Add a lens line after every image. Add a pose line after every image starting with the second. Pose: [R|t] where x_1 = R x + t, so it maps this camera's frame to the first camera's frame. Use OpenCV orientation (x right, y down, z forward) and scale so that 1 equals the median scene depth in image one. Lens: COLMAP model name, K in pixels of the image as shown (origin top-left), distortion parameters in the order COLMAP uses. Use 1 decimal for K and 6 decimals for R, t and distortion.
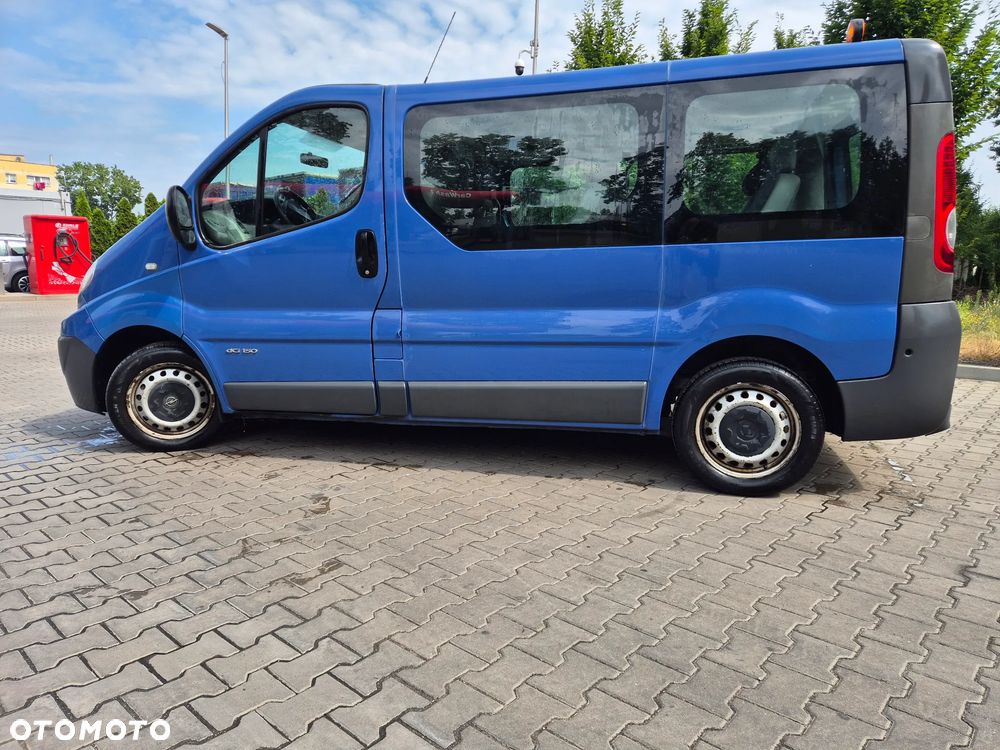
lens RADIAL K [[661.2, 0, 500.0], [0, 661.2, 375.0], [0, 0, 1]] dist [0.085450, -0.072981]
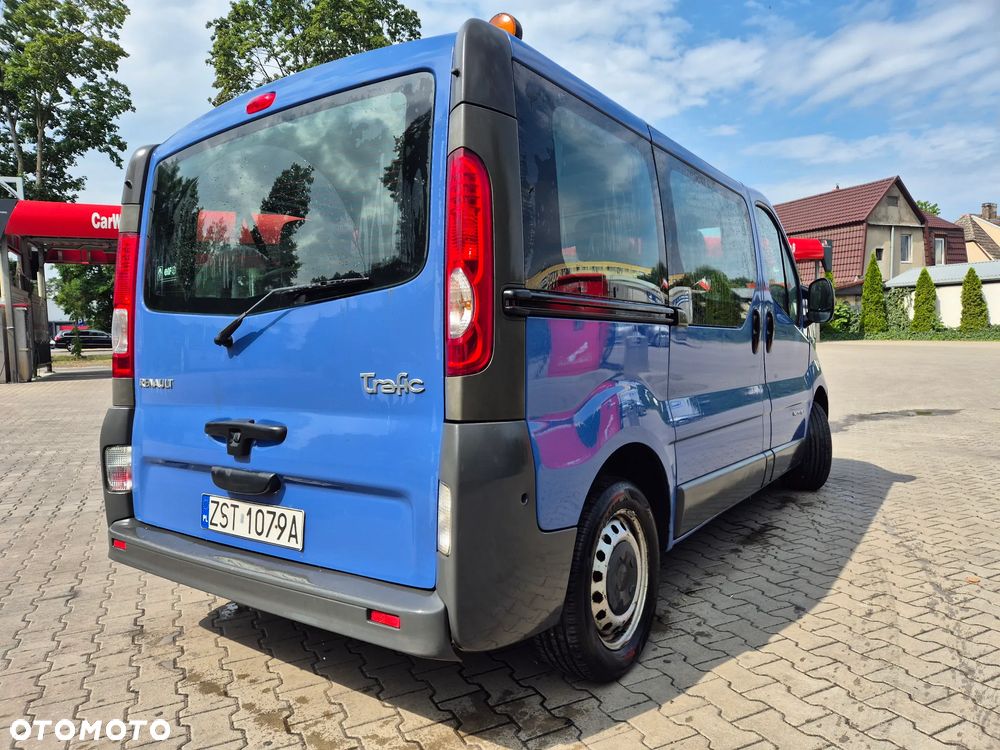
lens RADIAL K [[668.4, 0, 492.9], [0, 668.4, 367.8], [0, 0, 1]] dist [0.086505, -0.077204]
pose [[-0.373216, 0.043885, -0.926706, 1.244601], [-0.119980, 0.988209, 0.095118, -0.292169], [0.919954, 0.146685, -0.363550, 1.689695]]
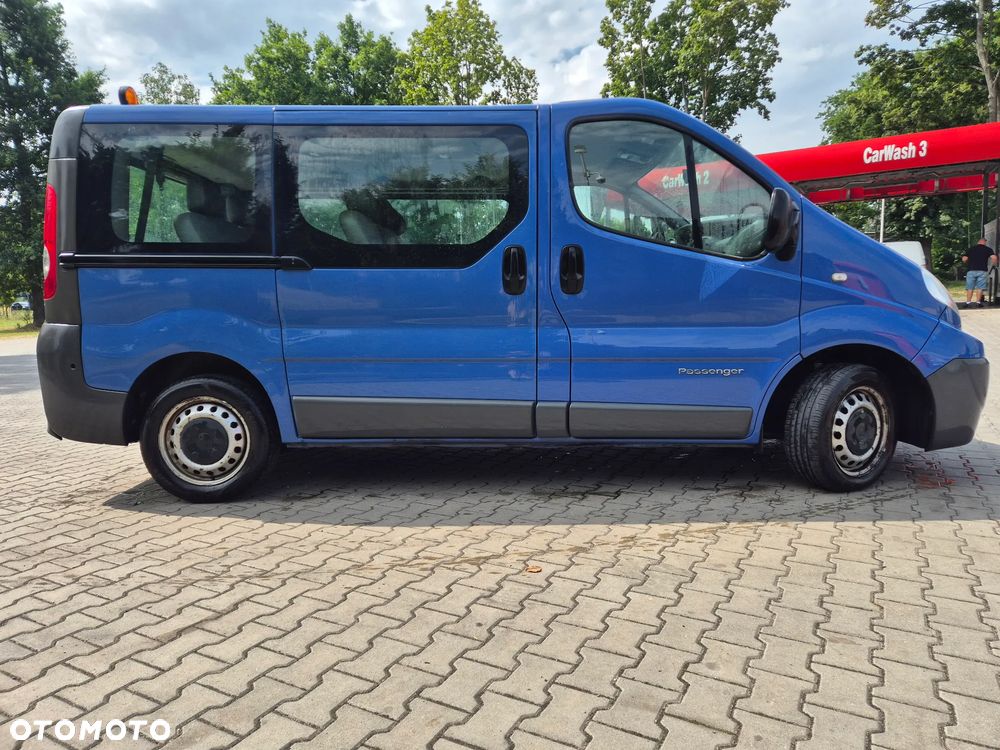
lens RADIAL K [[665.1, 0, 501.2], [0, 665.1, 367.5], [0, 0, 1]] dist [0.082453, -0.072404]
pose [[-0.973879, 0.040771, -0.223379, 0.285242], [-0.016732, 0.968188, 0.249662, -0.414265], [0.226452, 0.246878, -0.942216, 2.719522]]
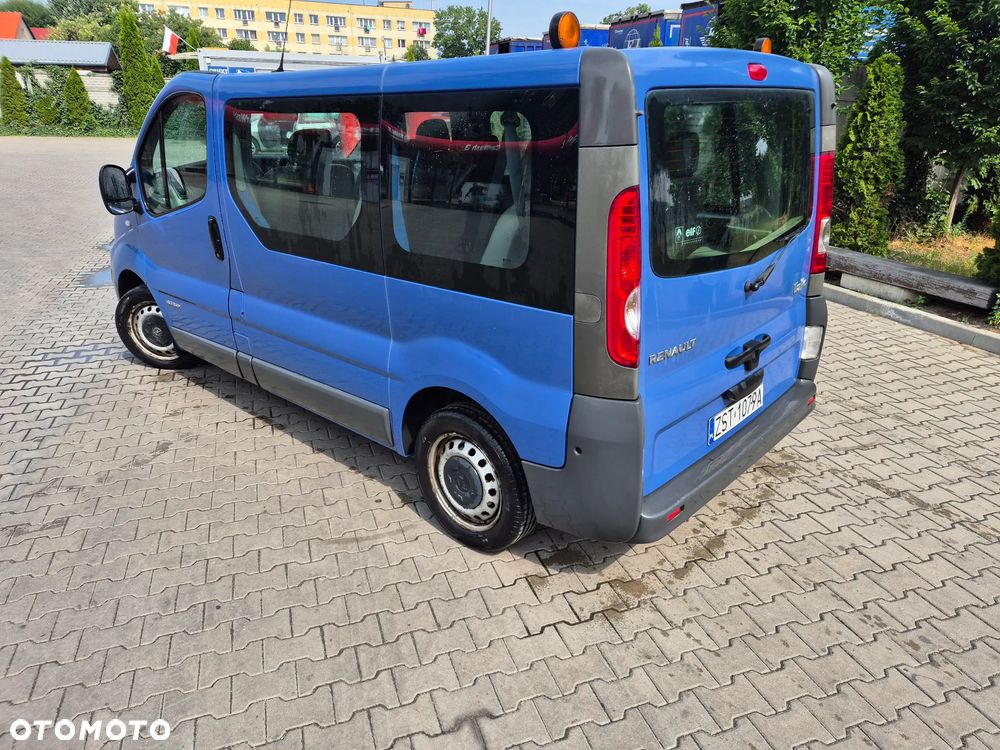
lens RADIAL K [[667.7, 0, 508.0], [0, 667.7, 369.5], [0, 0, 1]] dist [0.083741, -0.071745]
pose [[0.883616, 0.173938, -0.434704, 0.806590], [-0.078764, 0.970425, 0.228193, -0.288925], [0.461539, -0.167396, 0.871183, 0.241119]]
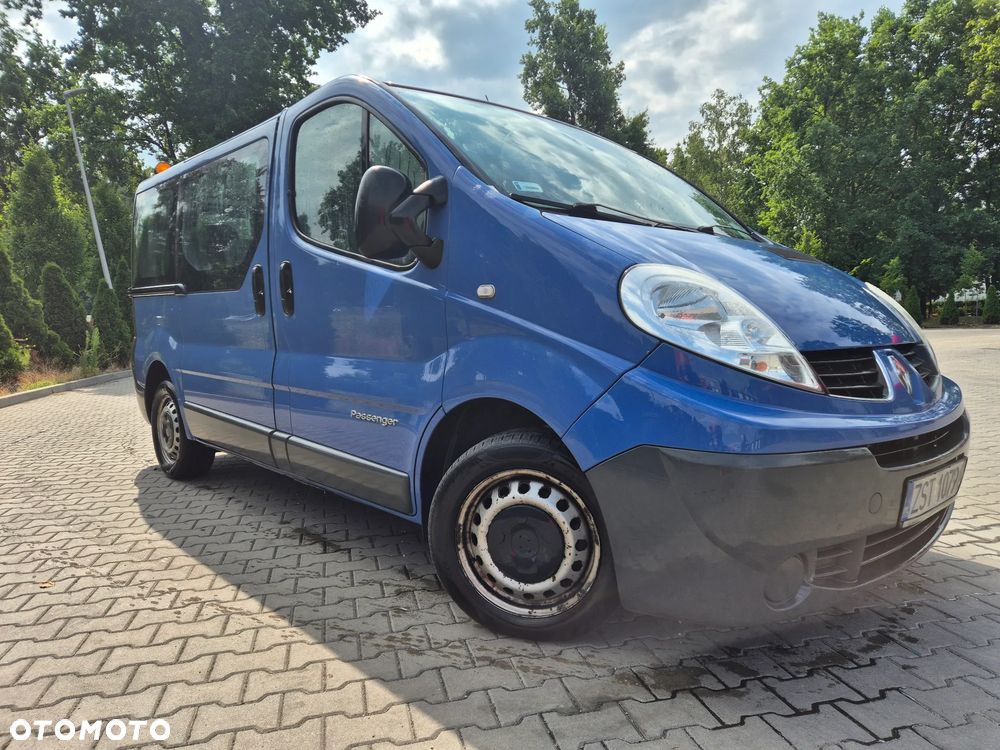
lens RADIAL K [[665.3, 0, 506.3], [0, 665.3, 382.0], [0, 0, 1]] dist [0.083406, -0.066254]
pose [[-0.837121, -0.033043, 0.546019, -0.858144], [0.103457, 0.970595, 0.217351, -0.347375], [-0.537145, 0.238439, -0.809087, 2.334339]]
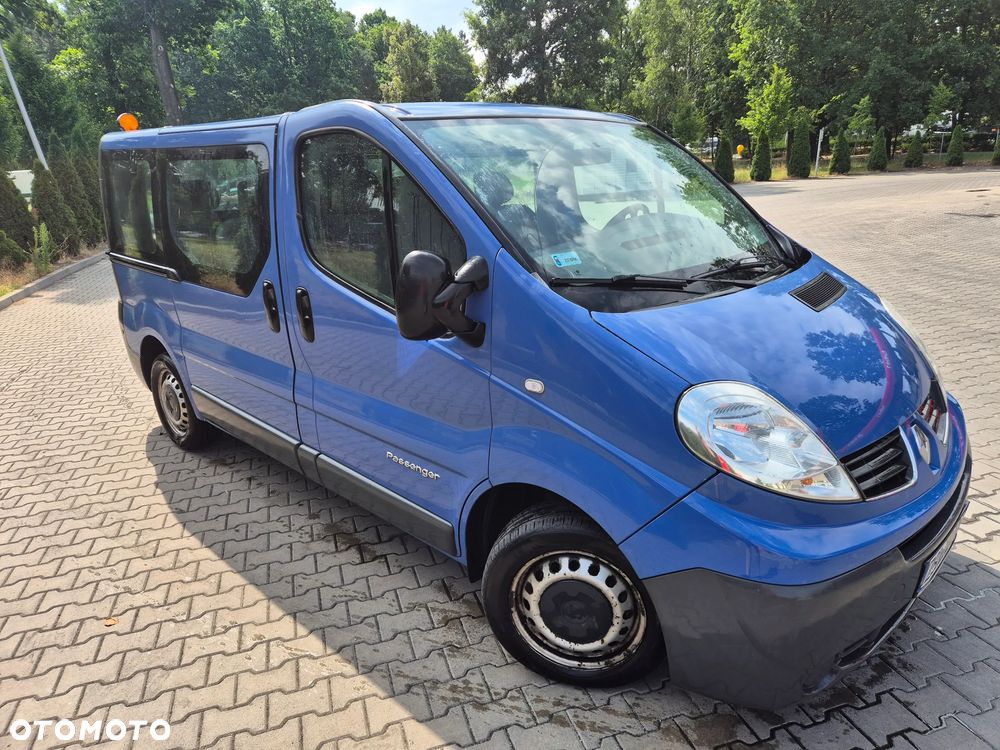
lens RADIAL K [[665.1, 0, 501.2], [0, 665.1, 367.5], [0, 0, 1]] dist [0.082453, -0.072404]
pose [[-0.865821, -0.111552, 0.487760, -0.774182], [0.120026, 0.900062, 0.418905, -0.595227], [-0.485744, 0.421241, -0.765904, 2.311806]]
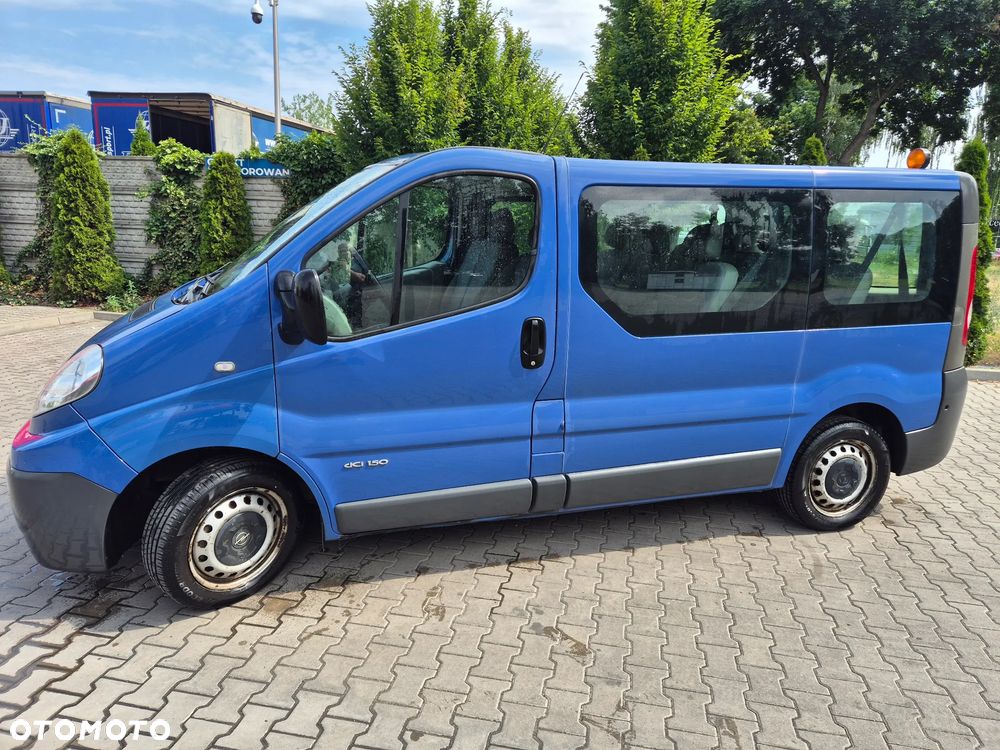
lens RADIAL K [[665.1, 0, 501.2], [0, 665.1, 367.5], [0, 0, 1]] dist [0.082453, -0.072404]
pose [[0.860846, -0.084453, 0.501808, -0.753399], [0.050932, 0.995480, 0.080162, -0.243863], [-0.506310, -0.043449, 0.861256, 0.274867]]
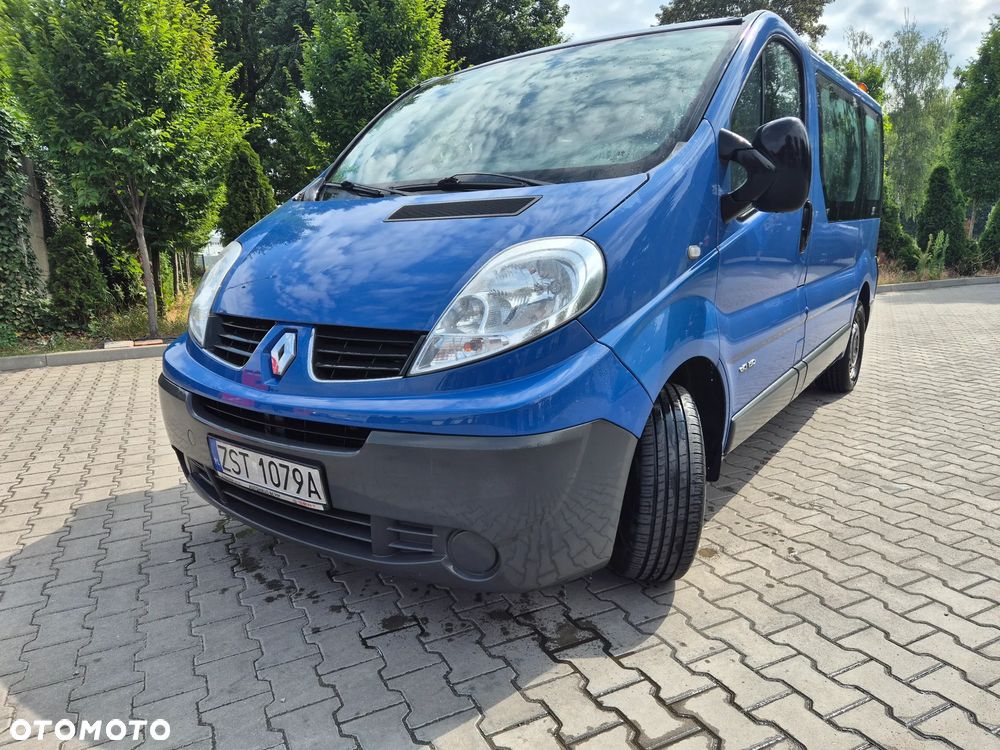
lens RADIAL K [[671.6, 0, 499.9], [0, 671.6, 378.6], [0, 0, 1]] dist [0.082128, -0.074683]
pose [[0.373440, -0.196384, 0.906629, -1.339050], [0.174944, 0.974707, 0.139071, -0.198024], [-0.911009, 0.106675, 0.398351, 1.125577]]
